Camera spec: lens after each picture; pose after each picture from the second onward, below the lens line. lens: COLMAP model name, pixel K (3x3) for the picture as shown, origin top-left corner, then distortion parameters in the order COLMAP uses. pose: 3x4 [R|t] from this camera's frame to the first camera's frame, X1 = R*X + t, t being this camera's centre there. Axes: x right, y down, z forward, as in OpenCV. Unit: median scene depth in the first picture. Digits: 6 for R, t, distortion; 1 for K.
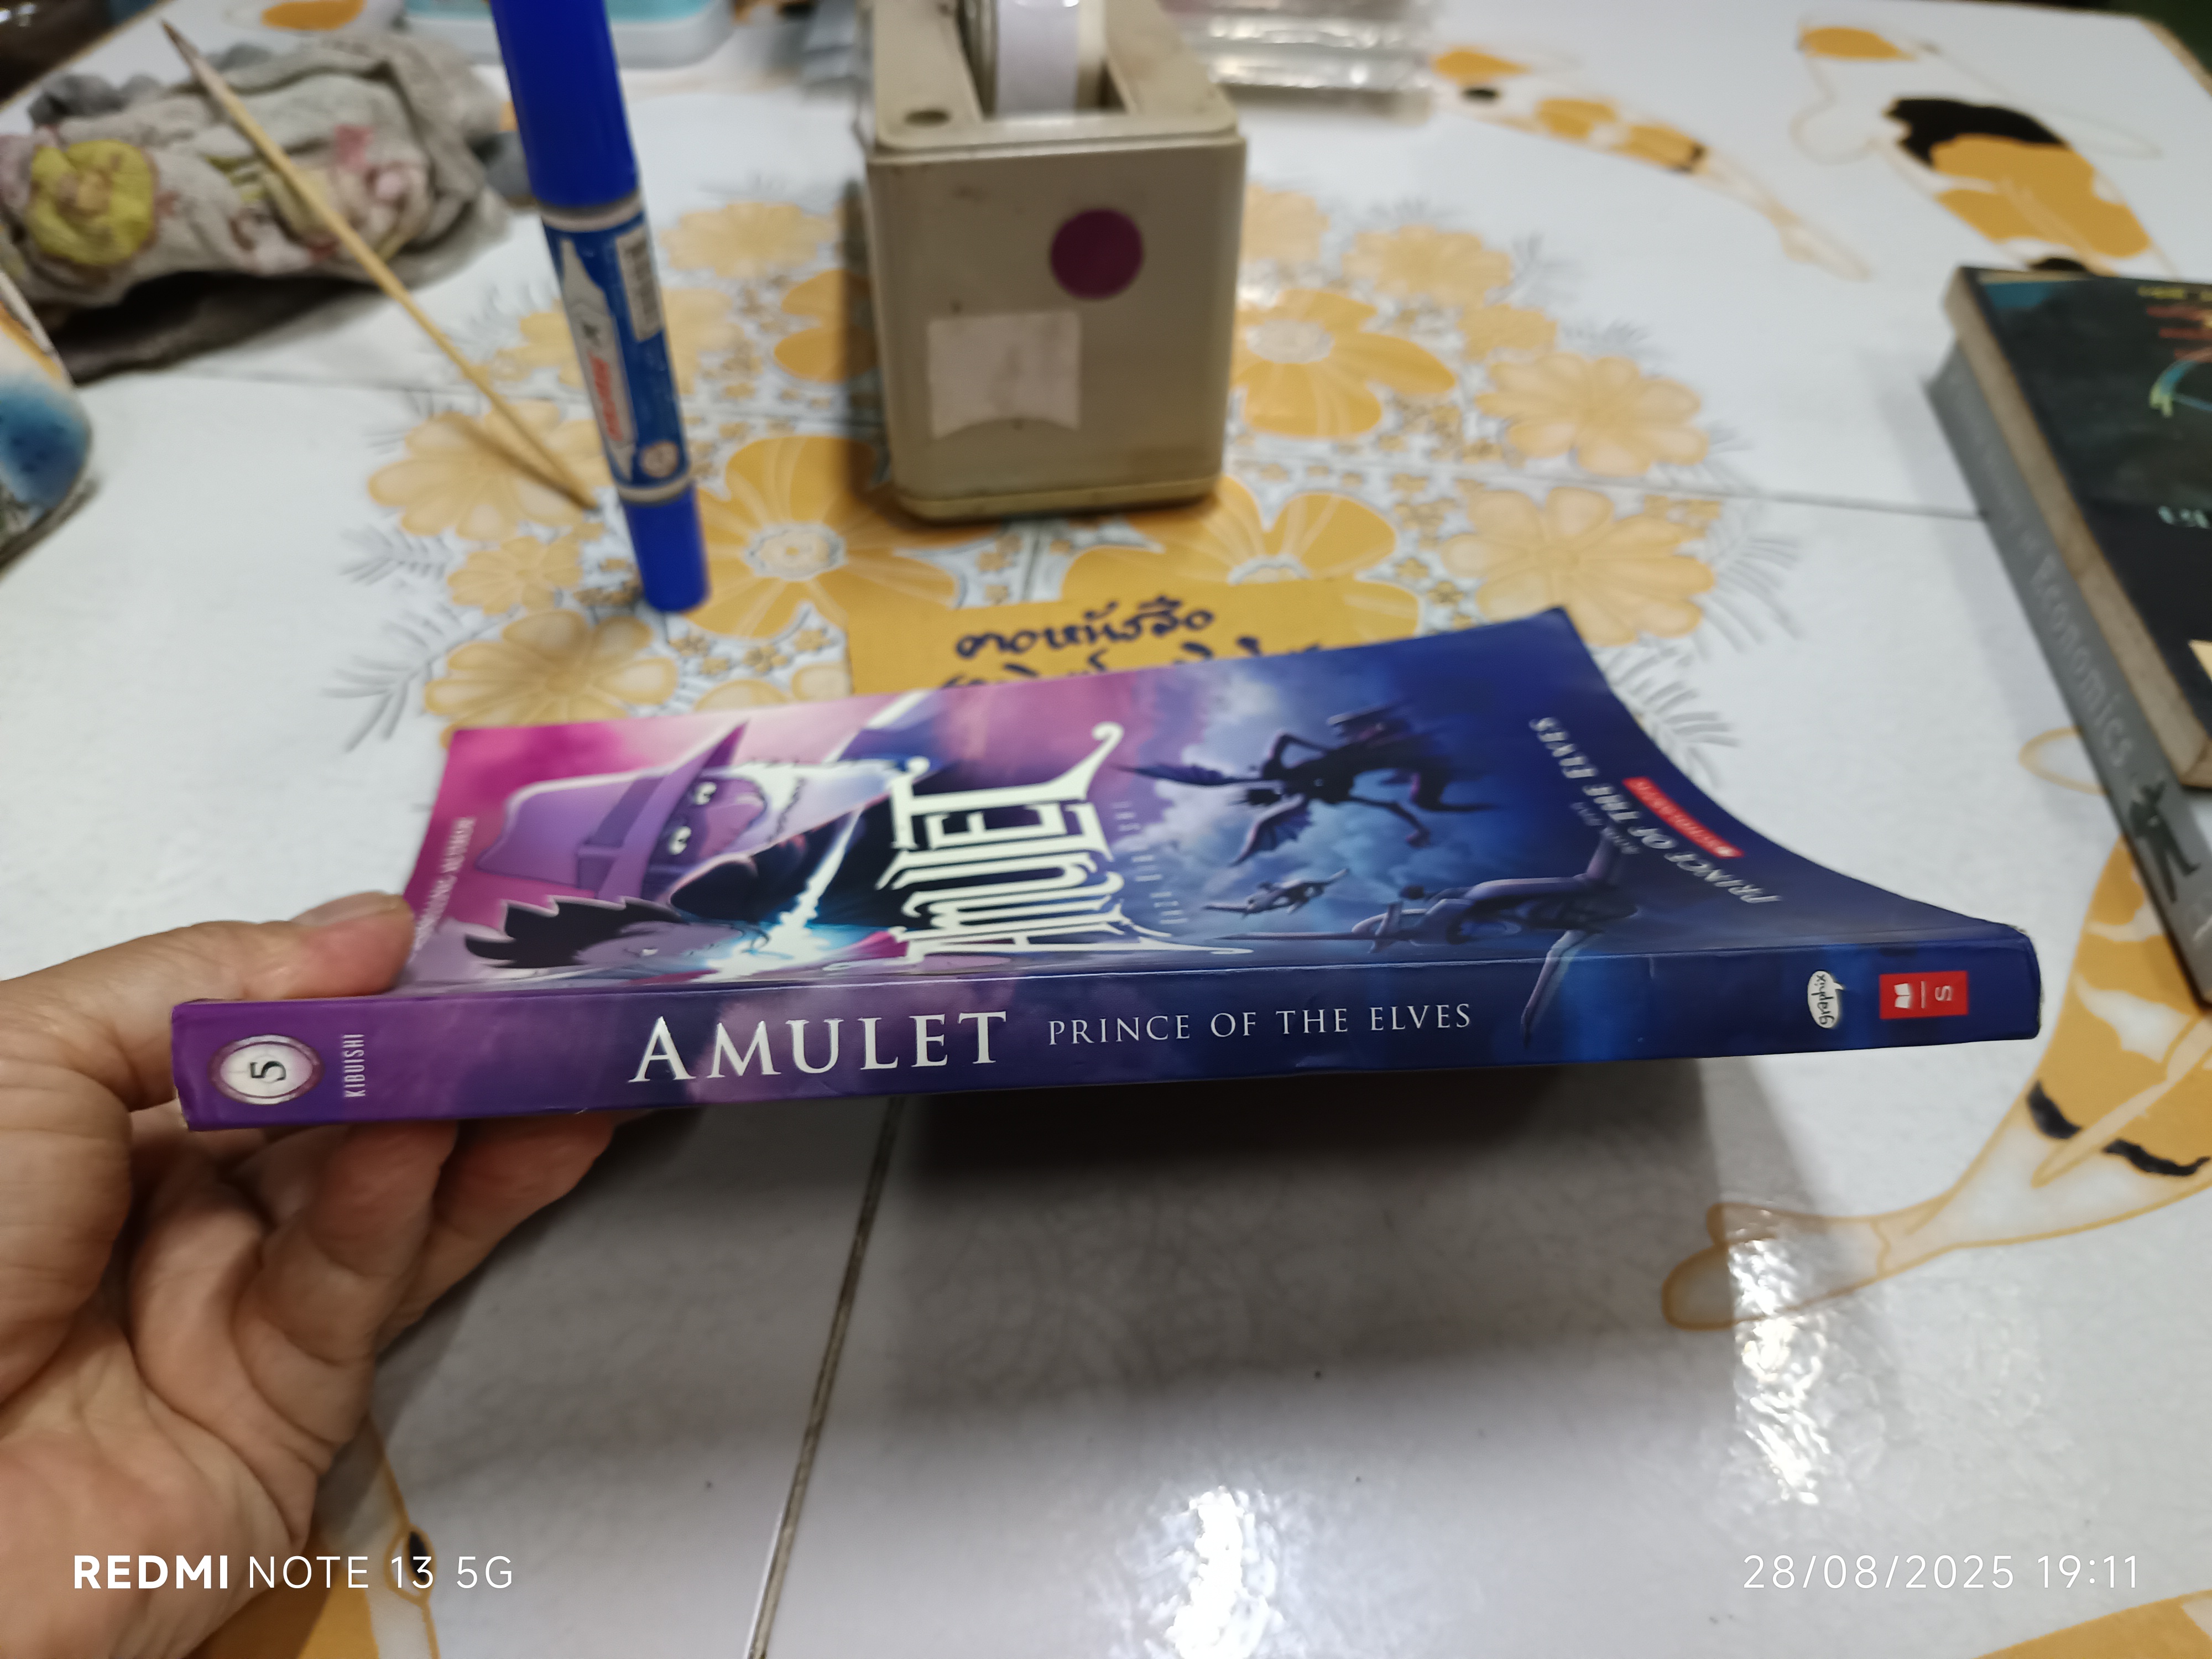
lens RADIAL K [[1588.6, 0, 1114.1], [0, 1588.6, 844.2], [0, 0, 1]] dist [-0.005040, -0.012490]
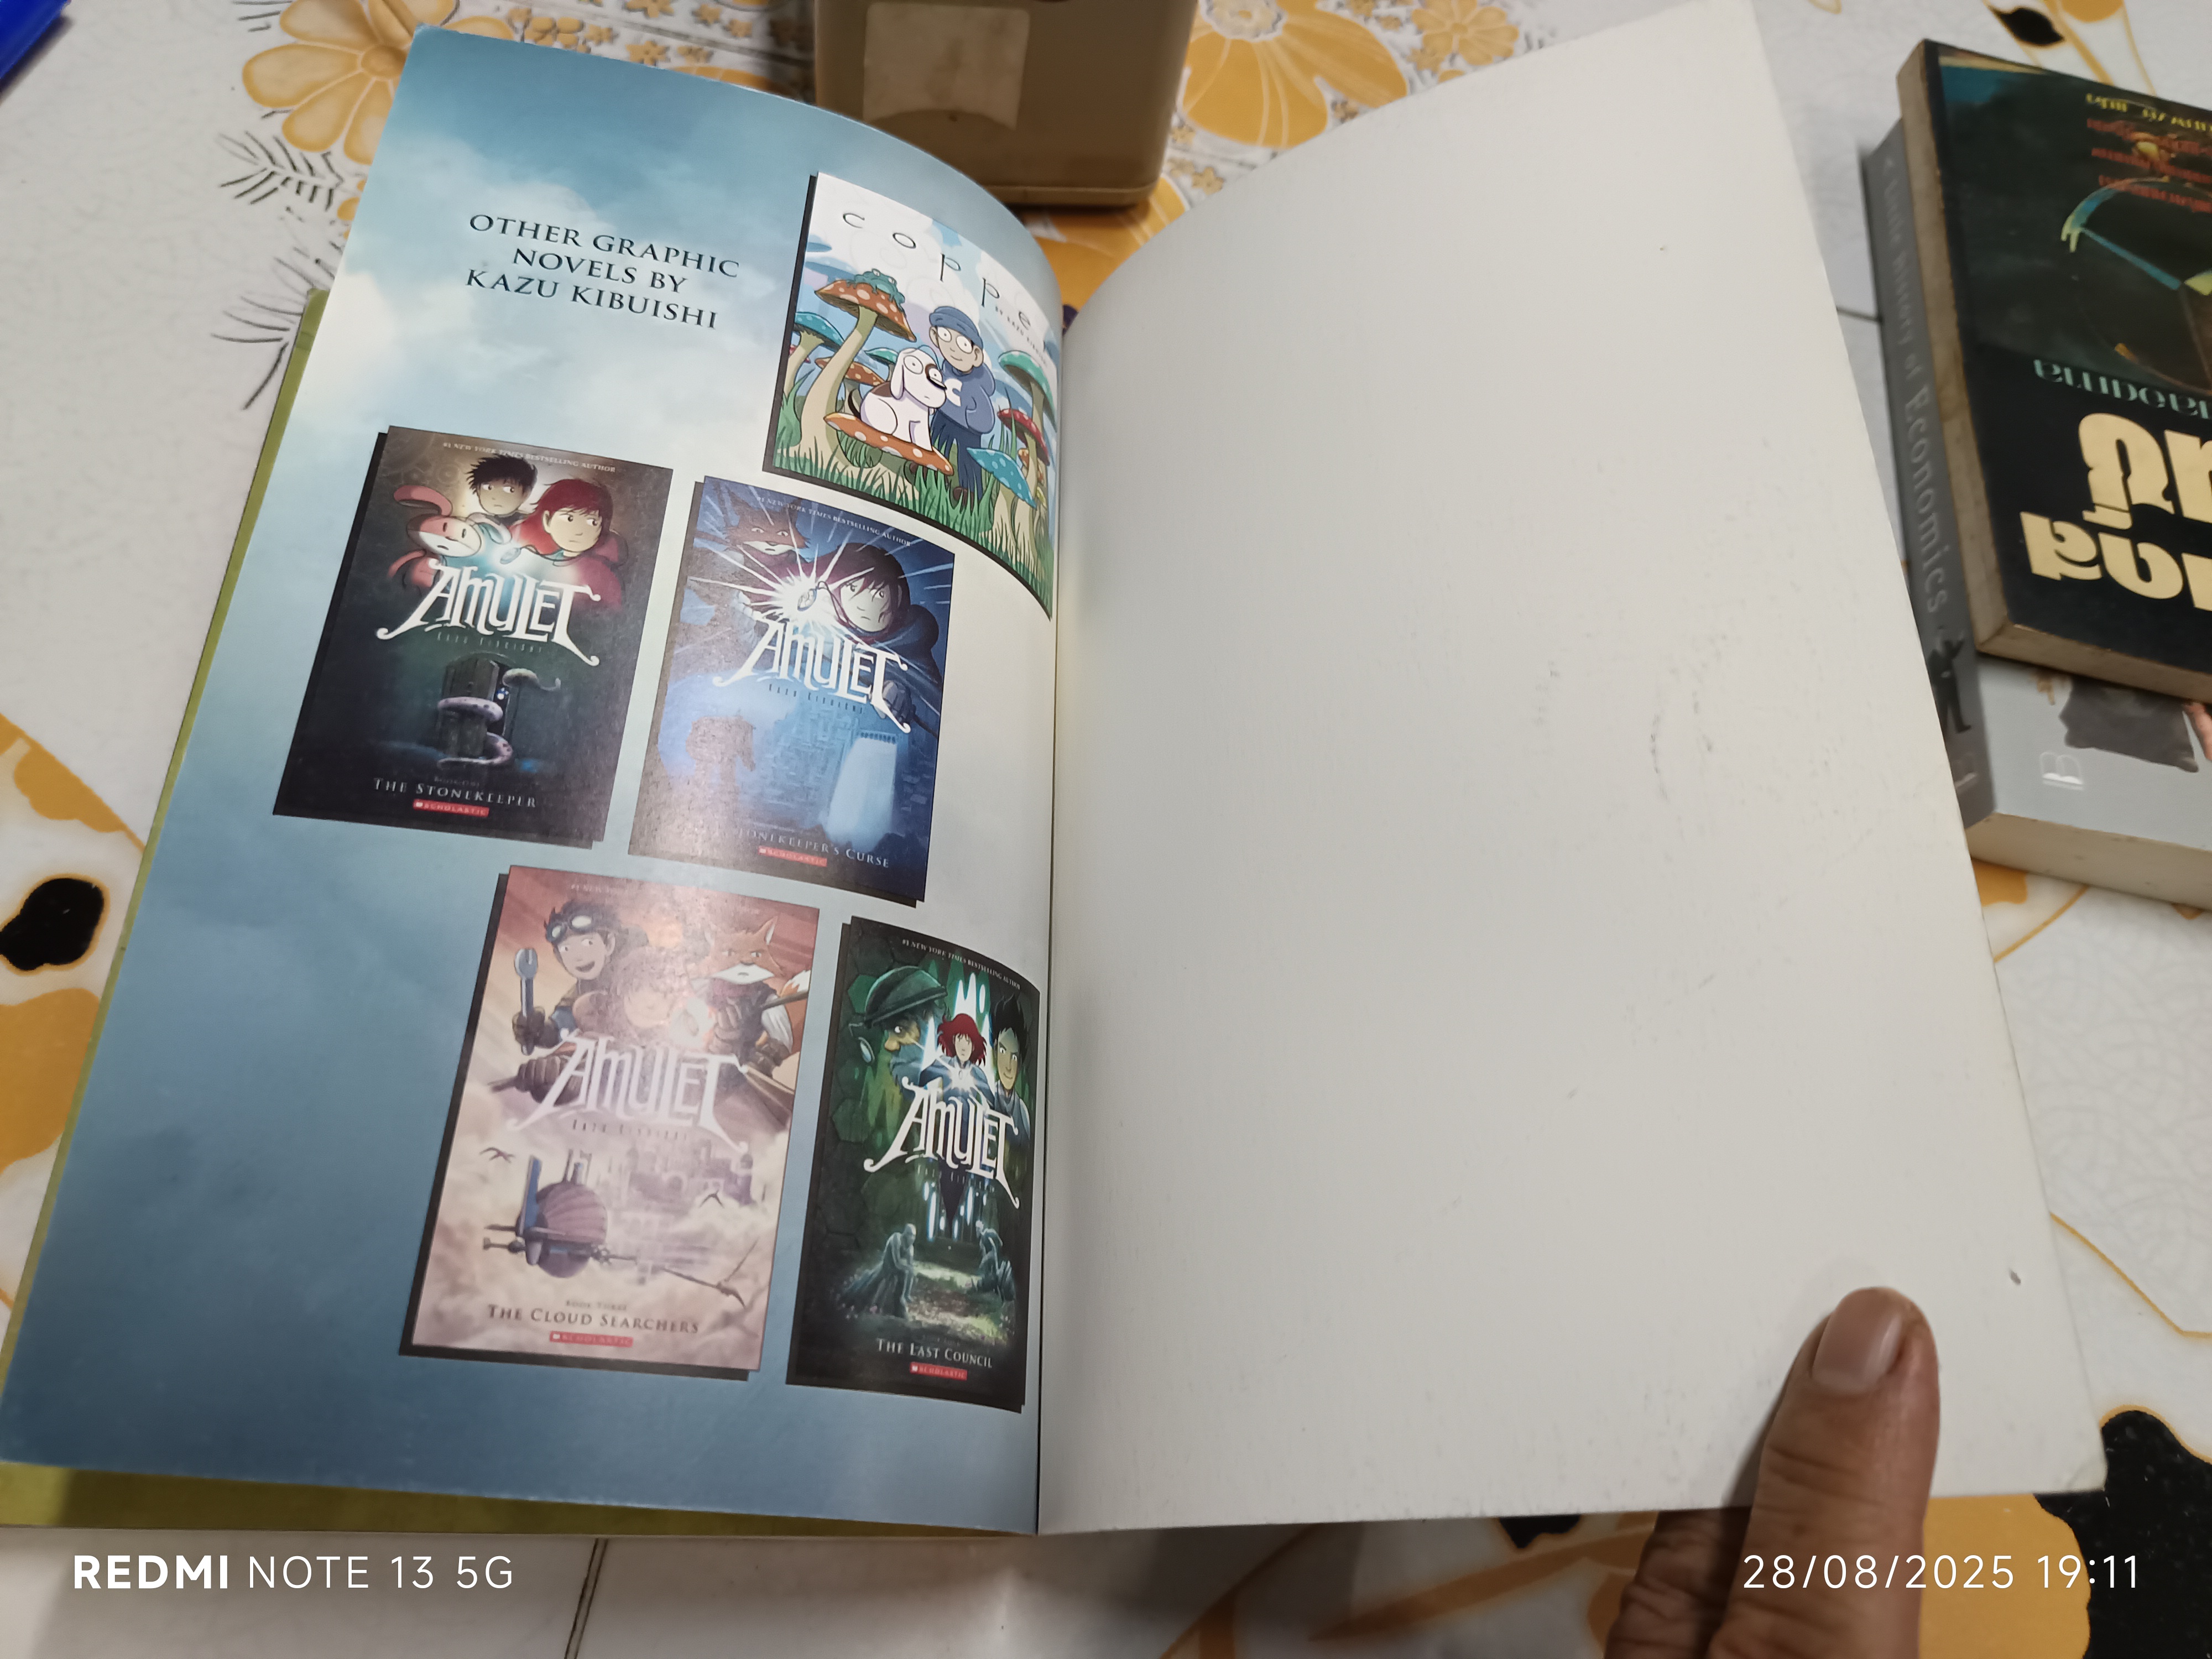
lens RADIAL K [[1588.6, 0, 1108.6], [0, 1588.6, 836.5], [0, 0, 1]] dist [-0.005040, -0.012490]
pose [[0.990531, 0.089346, 0.104237, -0.027824], [-0.115520, 0.952681, 0.281166, -0.126638], [-0.074184, -0.290545, 0.953981, -0.046459]]
